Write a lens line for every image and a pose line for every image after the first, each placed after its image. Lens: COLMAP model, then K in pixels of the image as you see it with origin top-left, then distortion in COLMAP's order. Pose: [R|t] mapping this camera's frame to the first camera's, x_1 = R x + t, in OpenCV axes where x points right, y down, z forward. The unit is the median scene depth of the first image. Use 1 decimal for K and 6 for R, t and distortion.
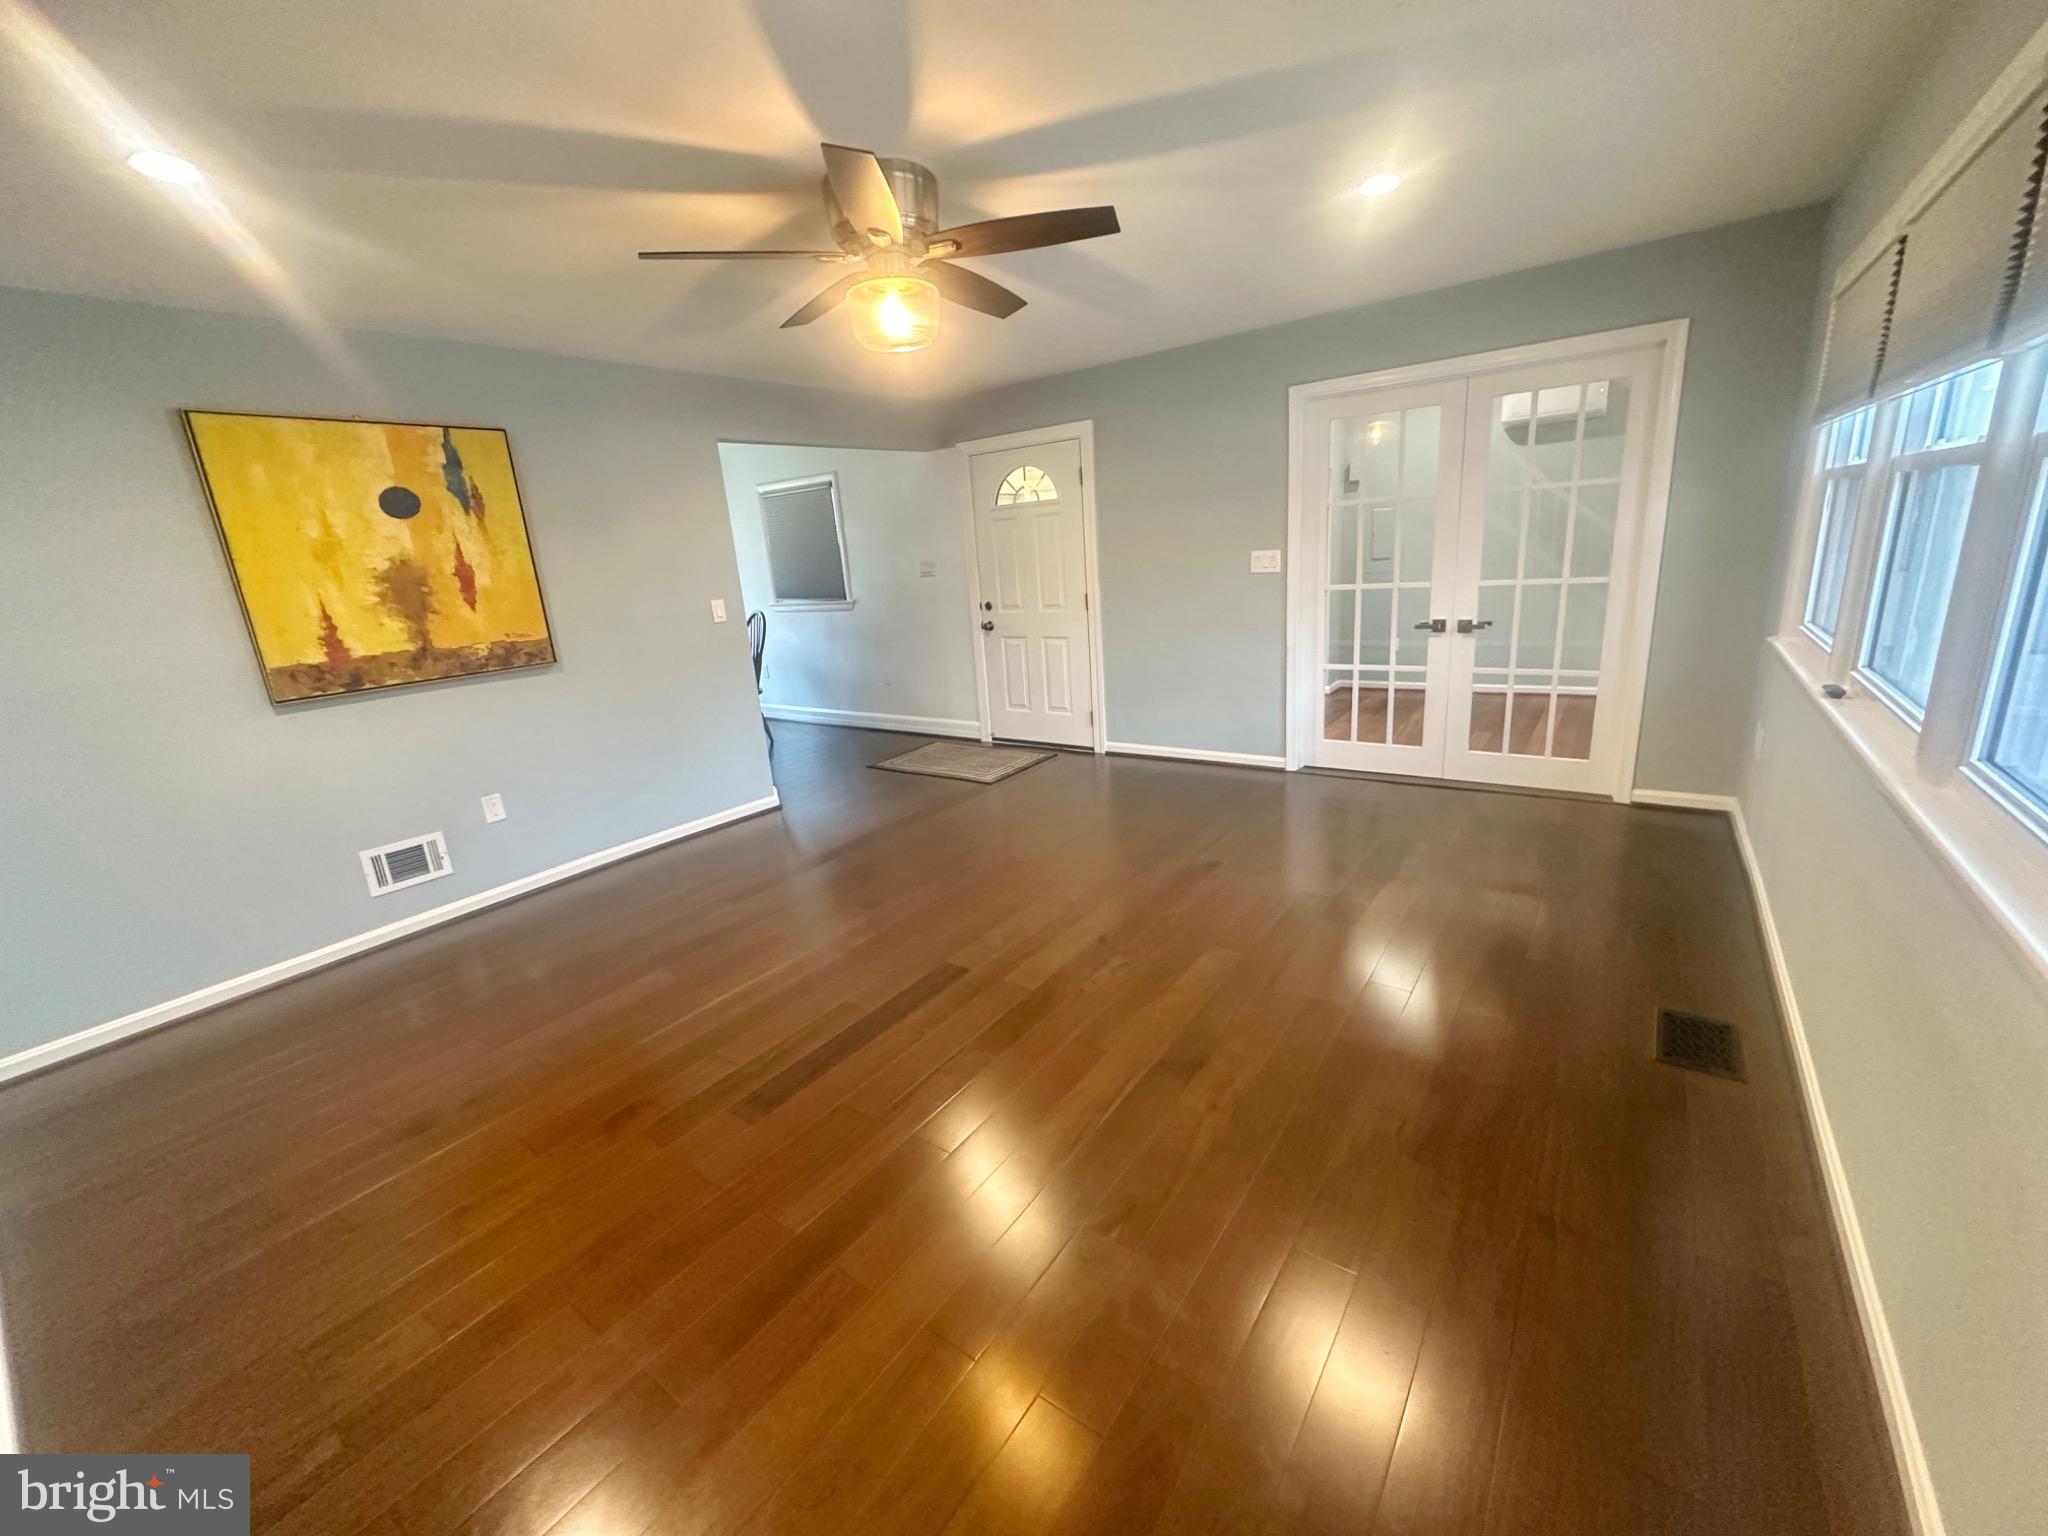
lens RADIAL K [[816.3, 0, 1023.5], [0, 816.3, 769.9], [0, 0, 1]] dist [-0.004781, 0.000574]
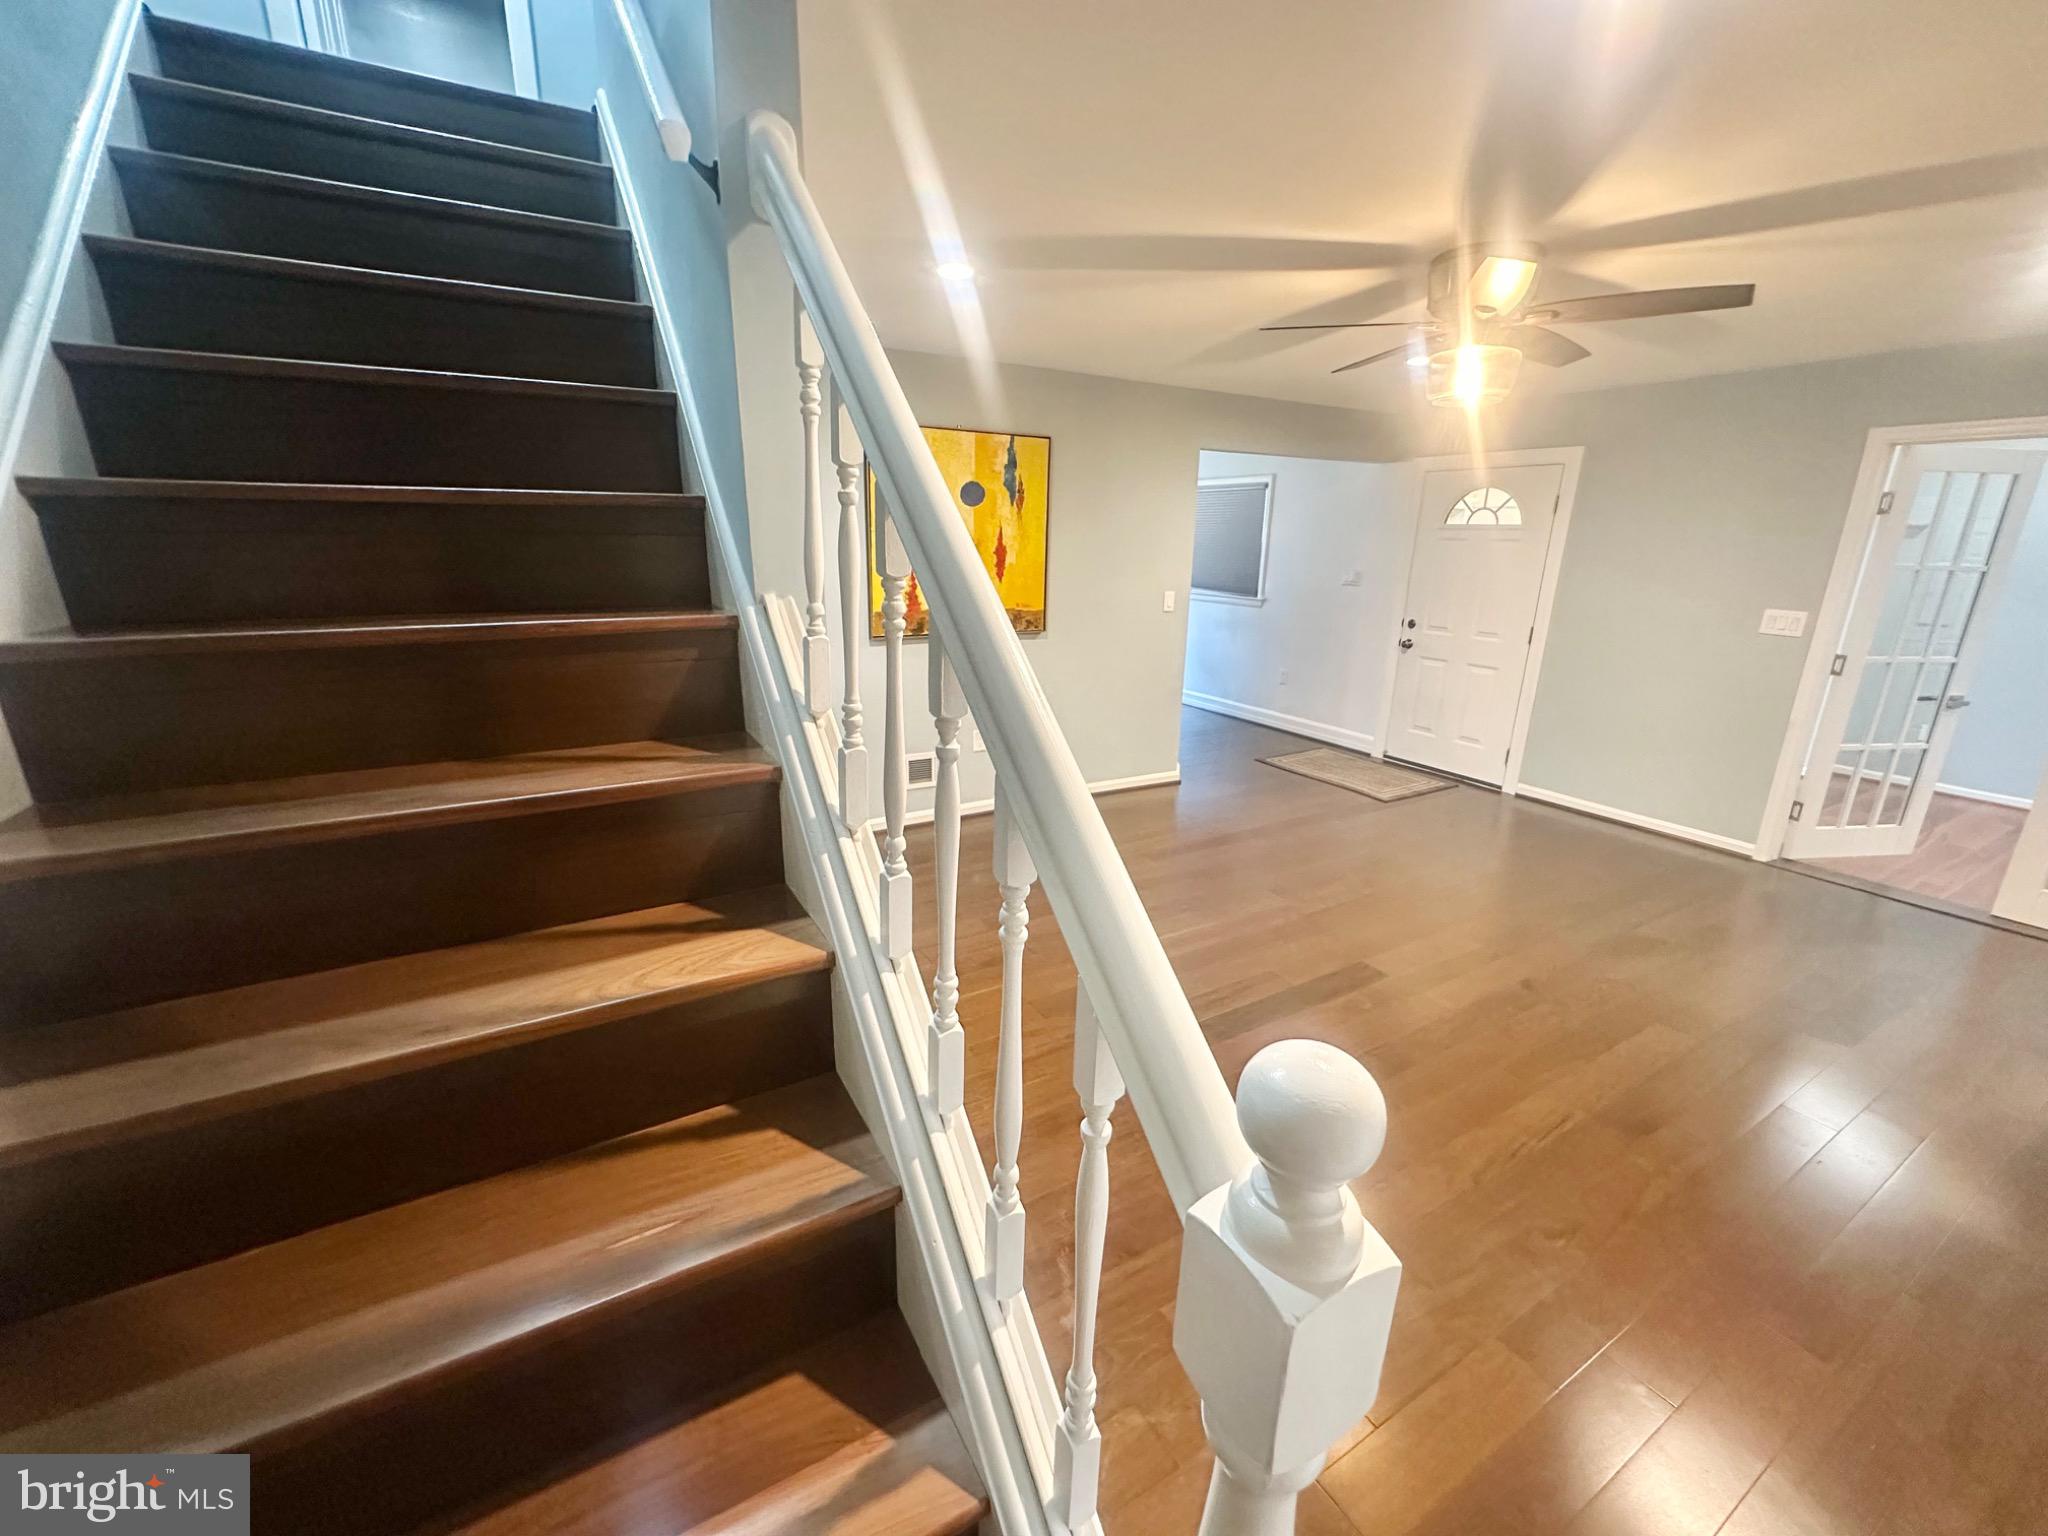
lens RADIAL K [[816.3, 0, 1023.5], [0, 816.3, 769.9], [0, 0, 1]] dist [-0.004781, 0.000574]
pose [[0.912192, 0.199537, -0.357897, -0.091555], [-0.190383, 0.979811, 0.061030, 0.002111], [0.362849, 0.012467, 0.931764, -0.098662]]
